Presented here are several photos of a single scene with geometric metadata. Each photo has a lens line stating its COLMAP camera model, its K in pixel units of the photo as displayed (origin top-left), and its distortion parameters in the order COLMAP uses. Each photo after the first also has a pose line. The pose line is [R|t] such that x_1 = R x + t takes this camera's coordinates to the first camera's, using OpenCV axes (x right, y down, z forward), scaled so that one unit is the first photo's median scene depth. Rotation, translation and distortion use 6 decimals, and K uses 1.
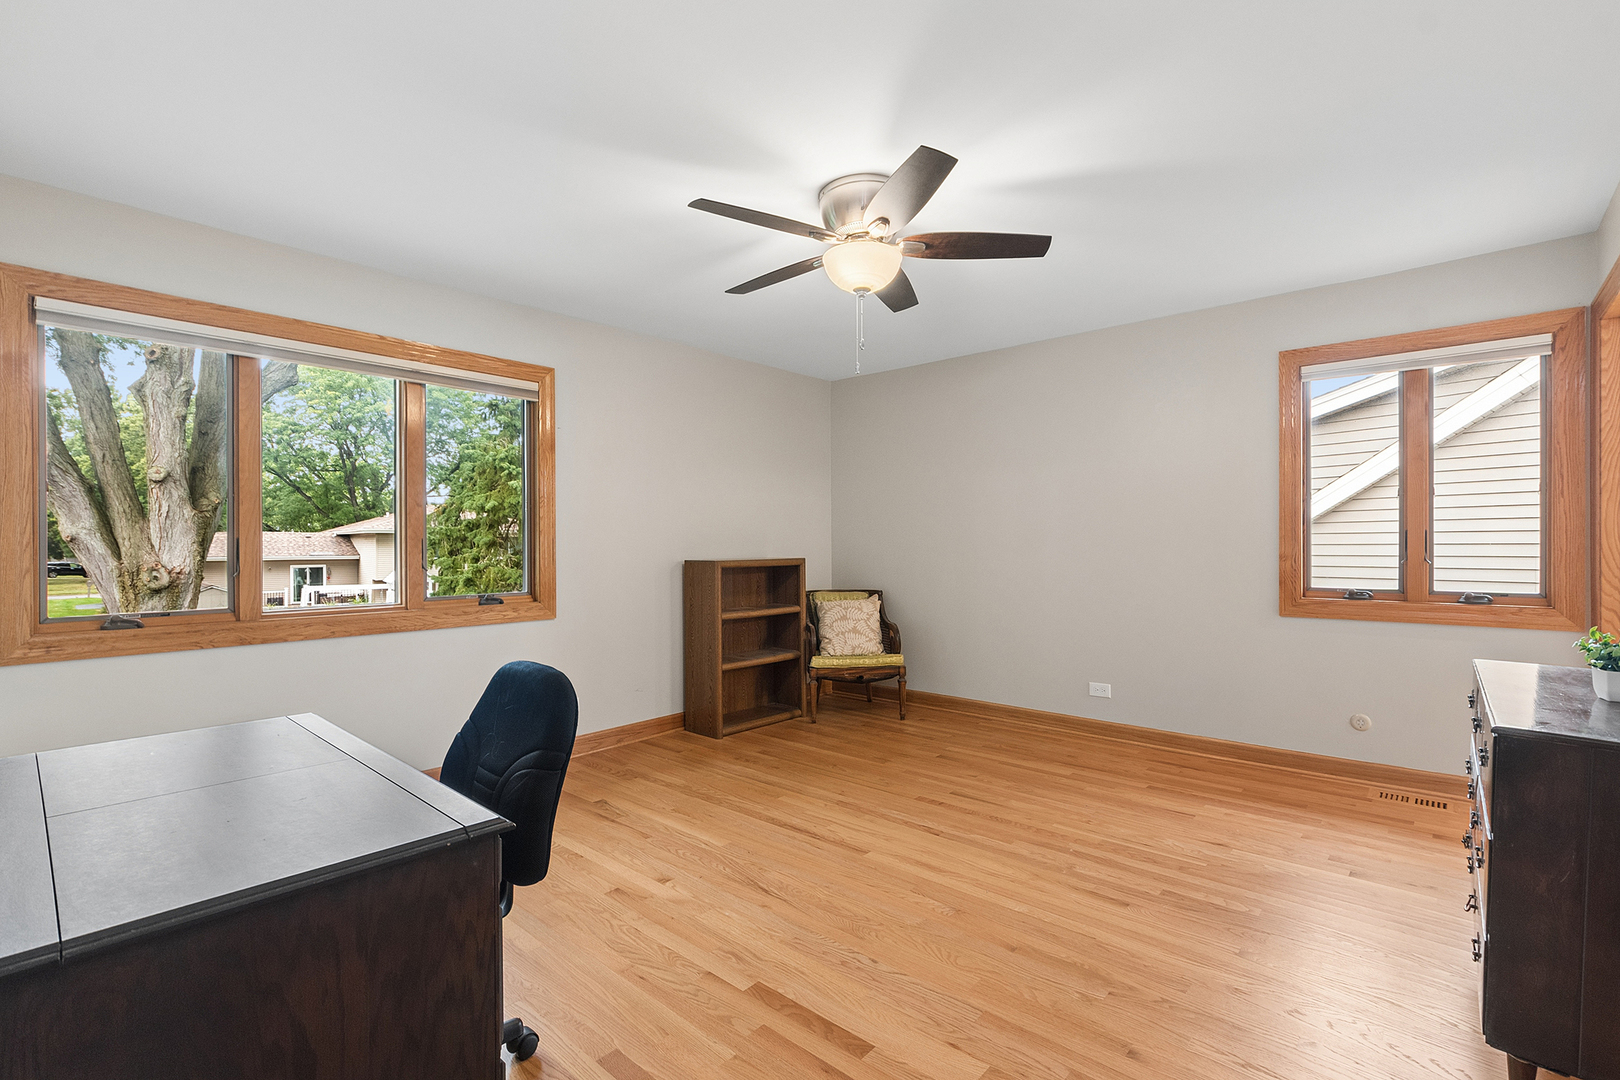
lens RADIAL K [[718.7, 0, 808.6], [0, 718.7, 546.5], [0, 0, 1]] dist [-0.008678, 0.000838]
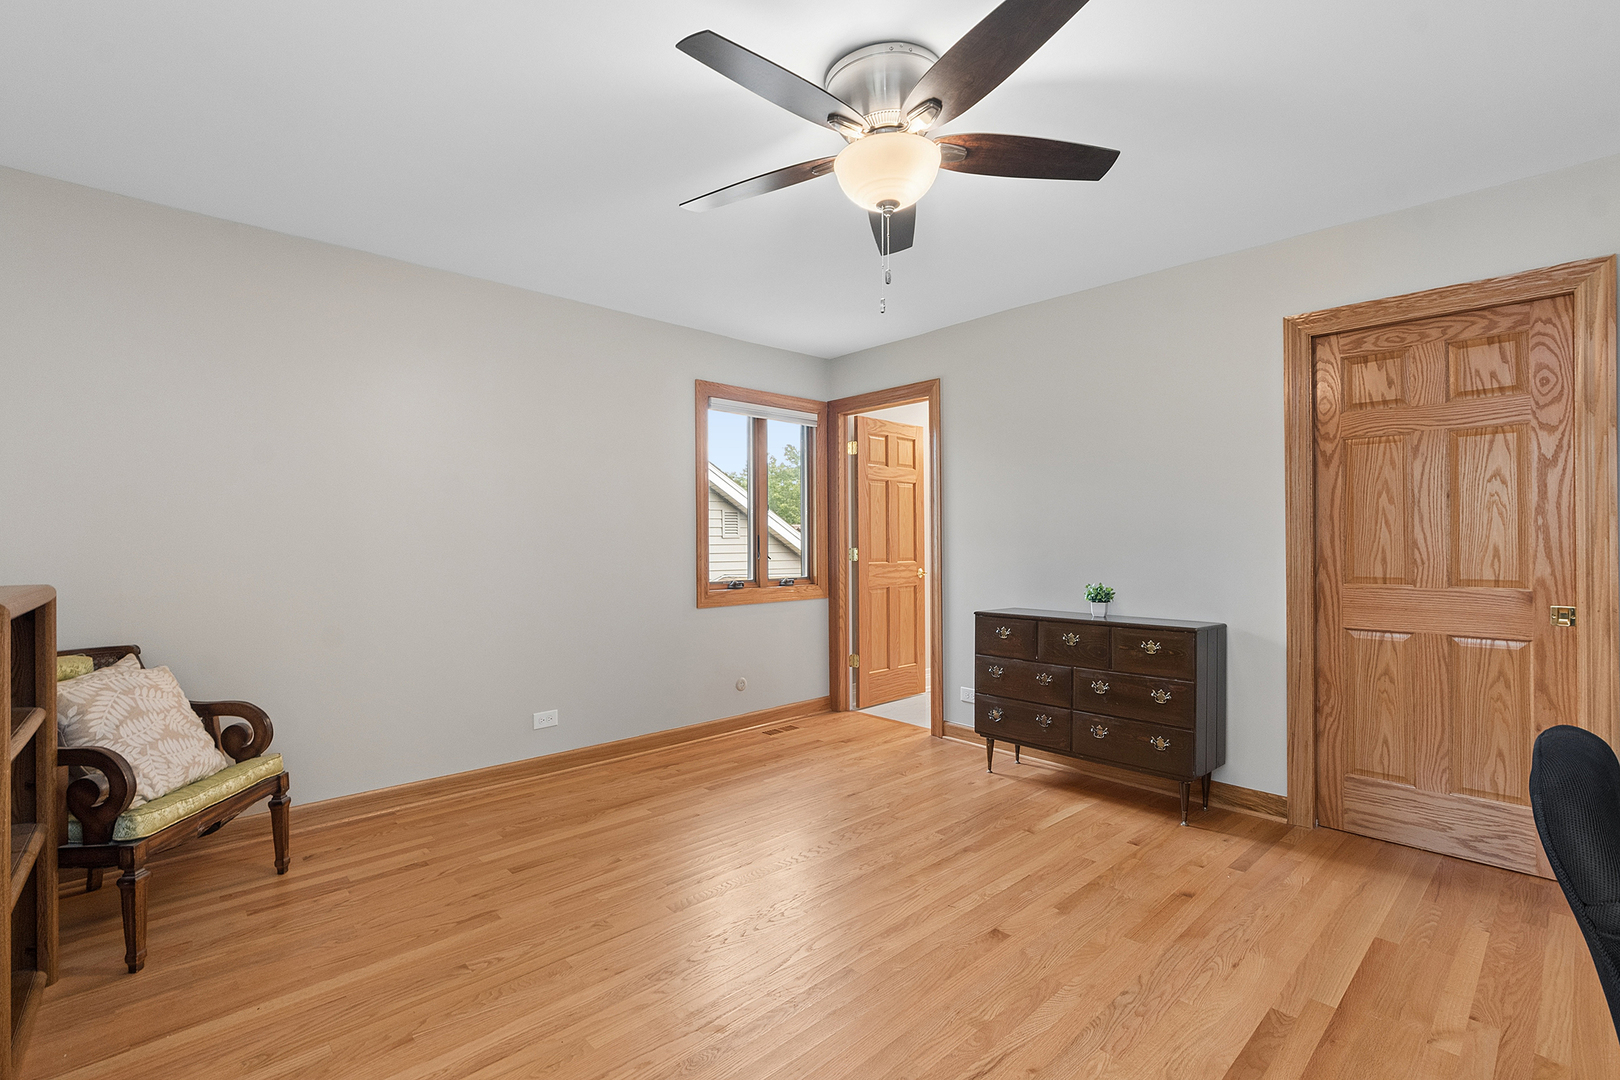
lens RADIAL K [[718.7, 0, 802.5], [0, 718.7, 538.1], [0, 0, 1]] dist [-0.008678, 0.000838]
pose [[0.107110, 0.008381, 0.994212, -0.450268], [0.012014, 0.999881, -0.009723, -0.002052], [-0.994175, 0.012986, 0.106997, 0.674617]]
